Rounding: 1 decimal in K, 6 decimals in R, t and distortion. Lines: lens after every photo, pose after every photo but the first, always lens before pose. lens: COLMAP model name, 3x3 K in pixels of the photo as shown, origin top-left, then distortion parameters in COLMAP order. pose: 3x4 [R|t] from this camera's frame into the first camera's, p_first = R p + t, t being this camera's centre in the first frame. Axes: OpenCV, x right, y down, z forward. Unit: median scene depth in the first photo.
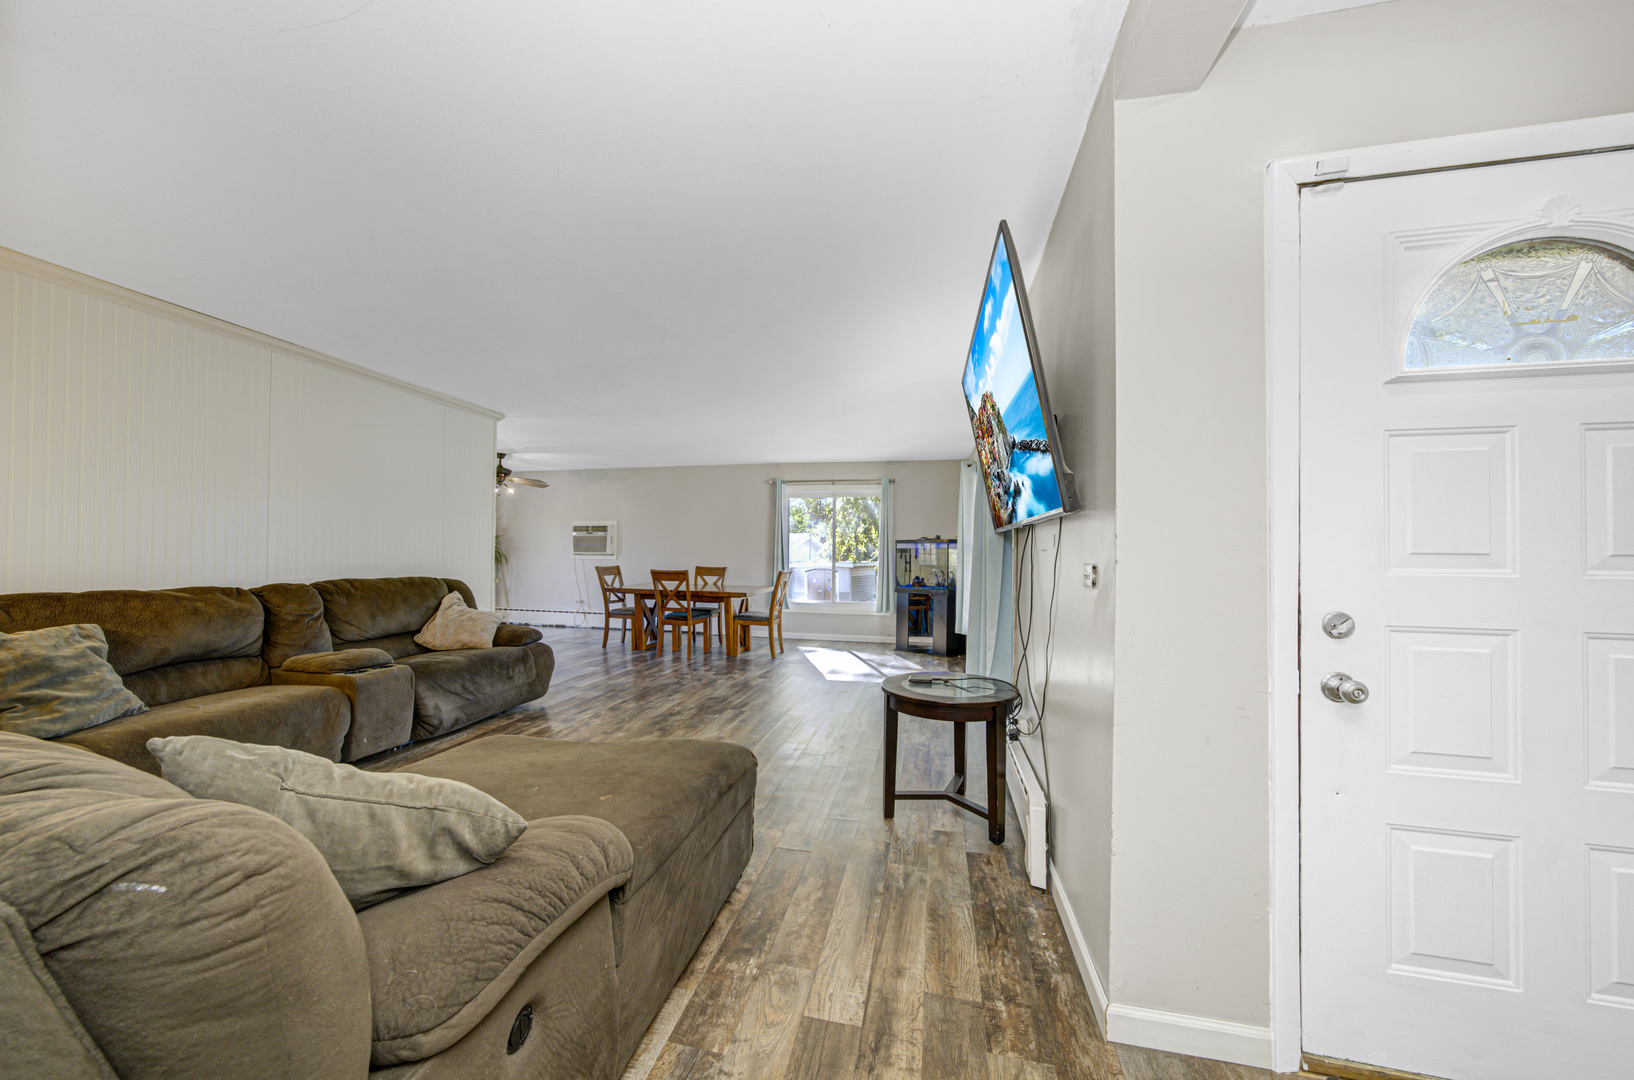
lens RADIAL K [[537.5, 0, 819.3], [0, 537.5, 545.9], [0, 0, 1]] dist [0.000158, 0.000000]
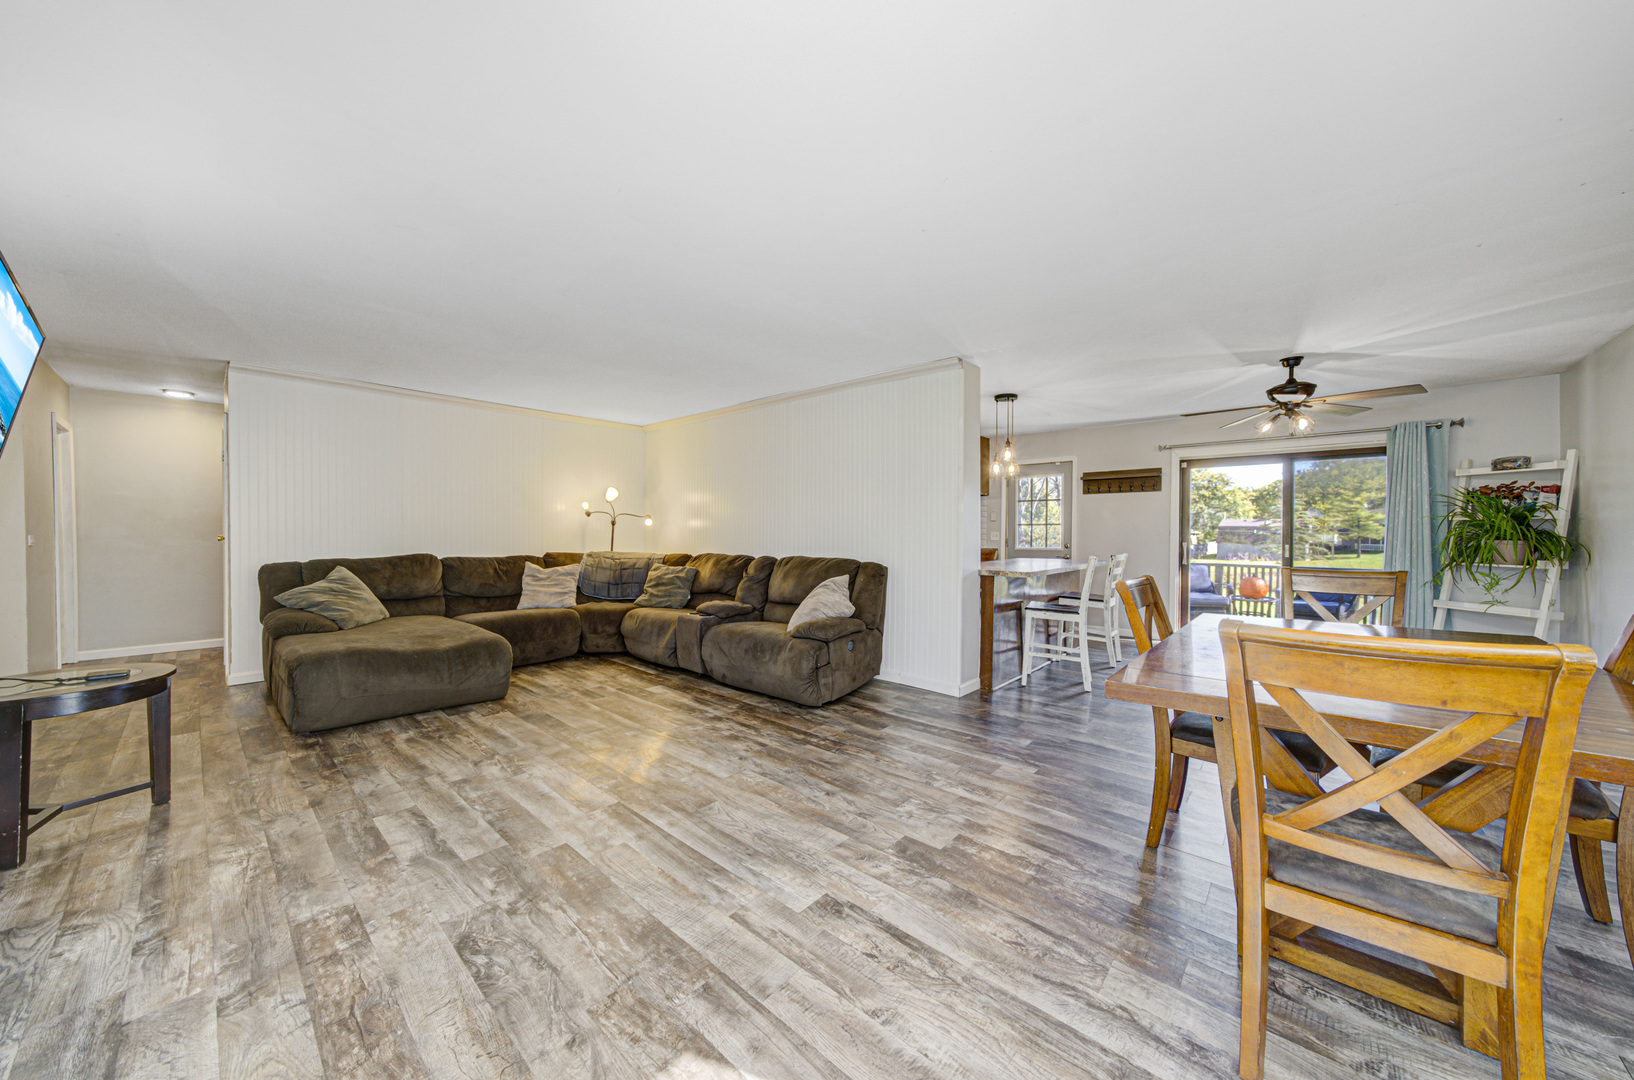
lens RADIAL K [[577.3, 0, 830.1], [0, 577.3, 543.4], [0, 0, 1]] dist [-0.001727, 0.000244]
pose [[-0.493266, -0.008088, -0.869841, 0.275464], [-0.004162, 0.999967, -0.006938, 0.037090], [0.869869, 0.000198, -0.493284, 1.609047]]
